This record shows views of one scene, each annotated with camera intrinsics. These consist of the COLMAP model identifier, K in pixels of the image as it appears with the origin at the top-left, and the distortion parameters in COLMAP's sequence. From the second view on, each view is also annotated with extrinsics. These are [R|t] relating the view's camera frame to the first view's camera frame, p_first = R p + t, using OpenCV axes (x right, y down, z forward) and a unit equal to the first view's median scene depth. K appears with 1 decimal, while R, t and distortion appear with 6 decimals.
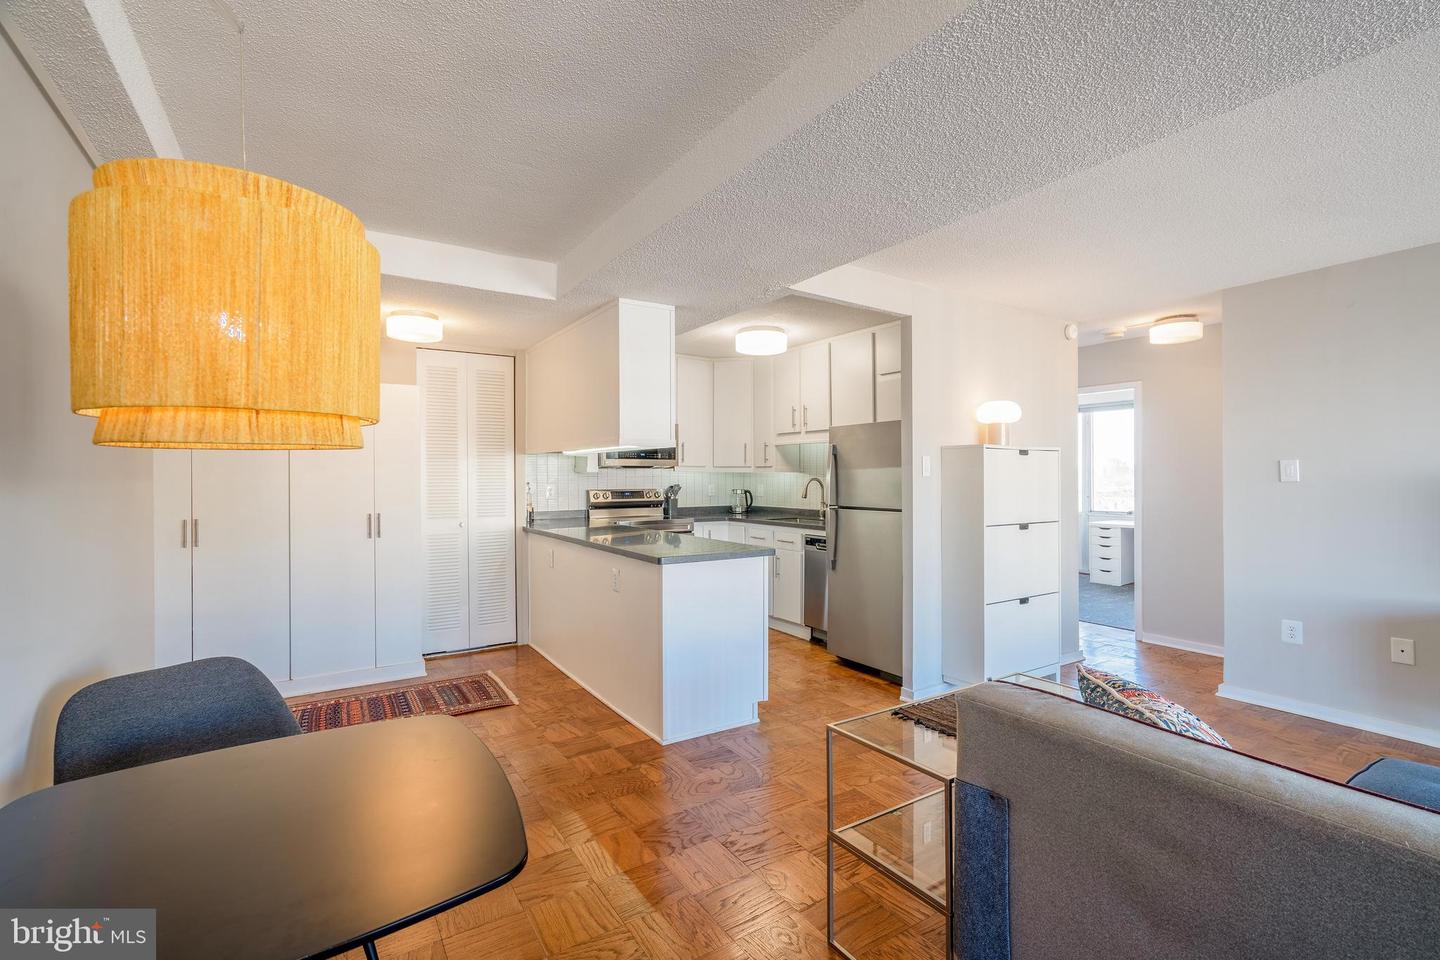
lens RADIAL K [[642.3, 0, 714.3], [0, 642.3, 478.2], [0, 0, 1]] dist [0.000777, 0.000268]
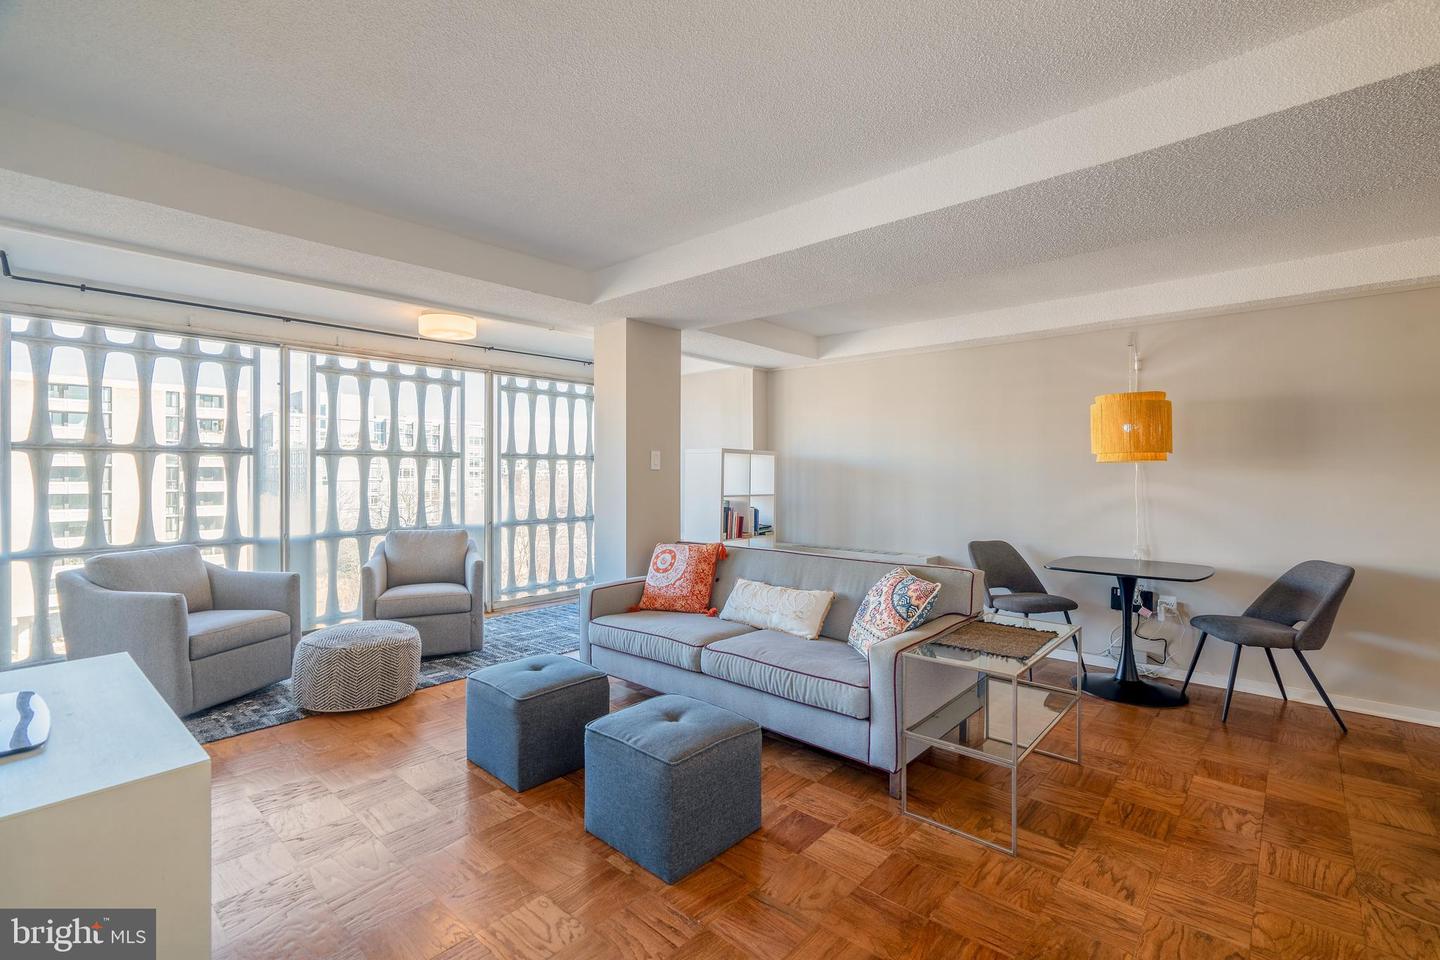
lens RADIAL K [[649.6, 0, 719.3], [0, 649.6, 473.8], [0, 0, 1]] dist [-0.012085, 0.017426]
pose [[-0.963434, 0.001648, -0.267942, 0.460325], [0.001140, 0.999997, 0.002049, 0.001322], [0.267945, 0.001669, -0.963433, 0.724319]]
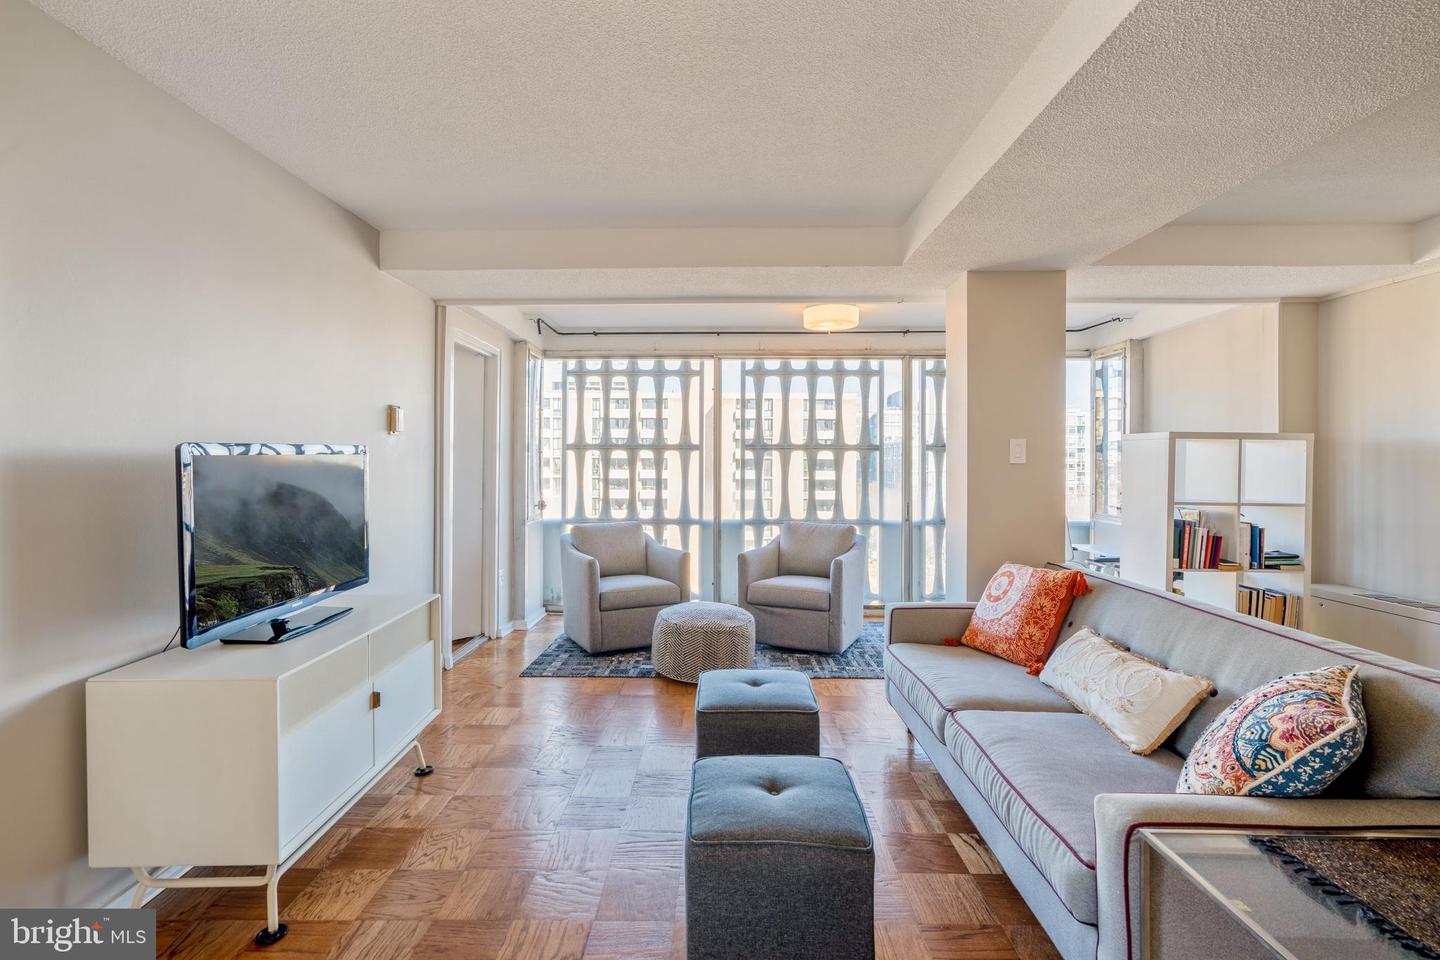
lens RADIAL K [[670.3, 0, 712.1], [0, 670.3, 462.6], [0, 0, 1]] dist [-0.003215, 0.009218]
pose [[-0.833011, -0.001429, 0.553255, 0.222784], [-0.002833, 0.999995, -0.001684, -0.001264], [-0.553249, -0.002970, -0.833011, 0.610053]]
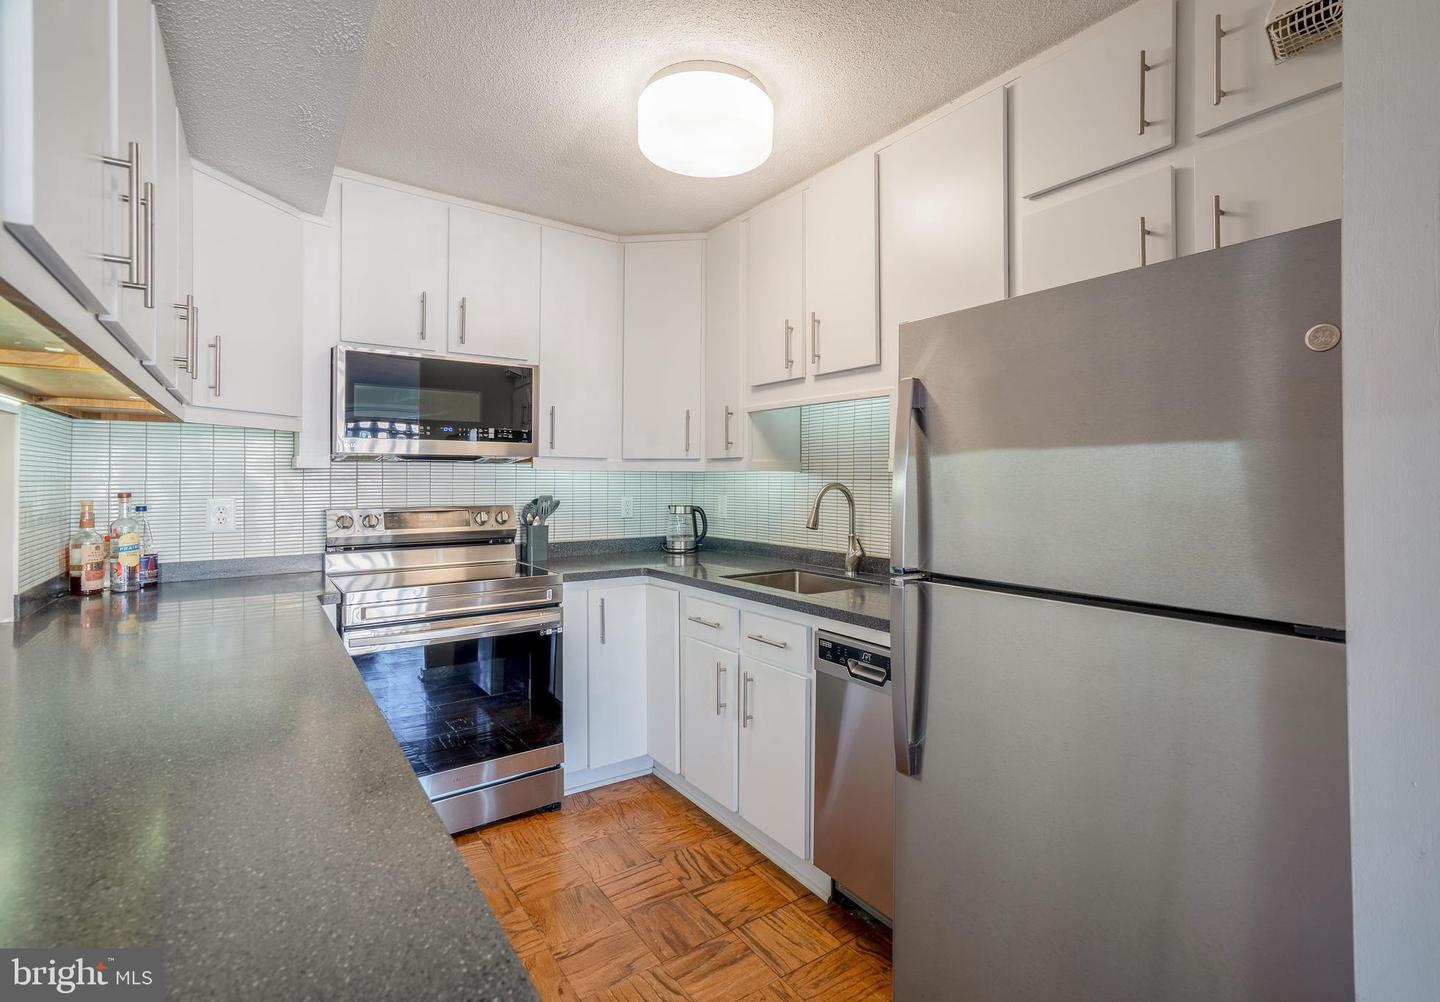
lens RADIAL K [[674.4, 0, 742.3], [0, 674.4, 486.5], [0, 0, 1]] dist [-0.000395, 0.000032]
pose [[0.998357, 0.001887, 0.057277, 0.065683], [-0.002318, 0.999969, 0.007475, -0.001416], [-0.057261, -0.007595, 0.998330, 0.540334]]
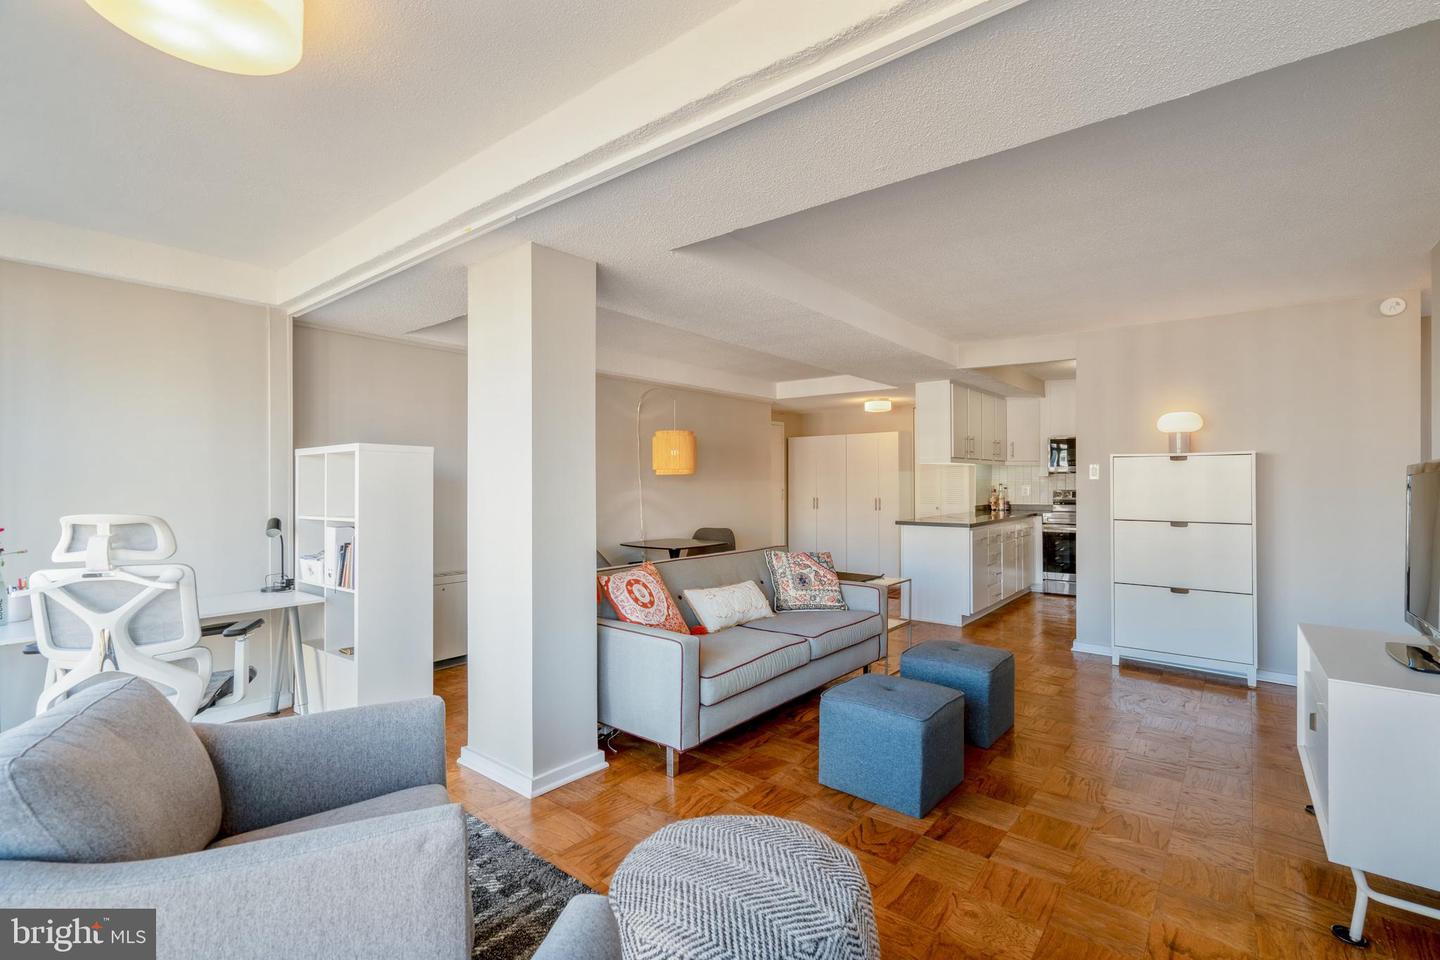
lens RADIAL K [[654.9, 0, 716.2], [0, 654.9, 481.1], [0, 0, 1]] dist [-0.003361, 0.007301]
pose [[0.319274, 0.002117, -0.947660, 0.888469], [-0.001029, 0.999998, 0.001887, -0.001276], [0.947662, 0.000373, 0.319275, -0.091605]]
